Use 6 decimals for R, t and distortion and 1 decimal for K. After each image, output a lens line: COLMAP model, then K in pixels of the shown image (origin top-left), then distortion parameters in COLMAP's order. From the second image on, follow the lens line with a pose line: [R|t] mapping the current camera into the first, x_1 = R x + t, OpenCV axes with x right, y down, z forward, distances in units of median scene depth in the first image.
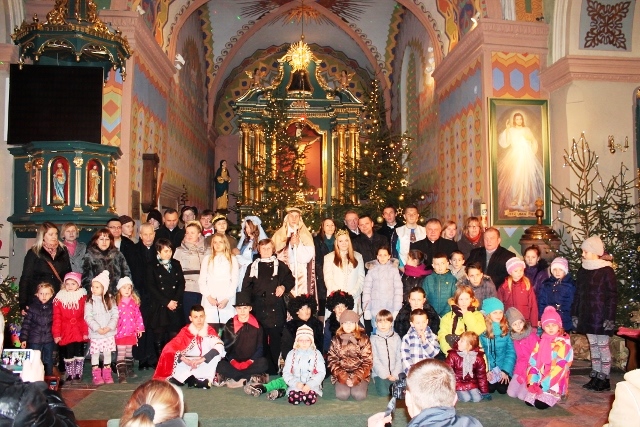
lens RADIAL K [[522.3, 0, 320.0], [0, 522.3, 213.5], [0, 0, 1]] dist [-0.174474, 0.140321]
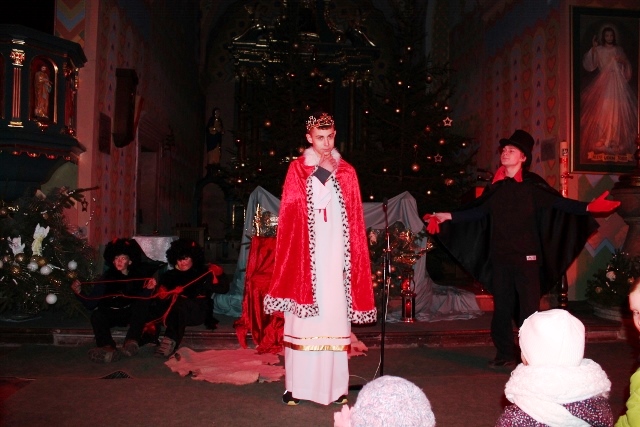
lens RADIAL K [[522.3, 0, 320.0], [0, 522.3, 213.5], [0, 0, 1]] dist [-0.174474, 0.140321]
pose [[0.999443, 0.020337, 0.026469, -0.054832], [-0.021404, 0.998944, 0.040644, 0.056272], [-0.025614, -0.041187, 0.998823, 0.217208]]
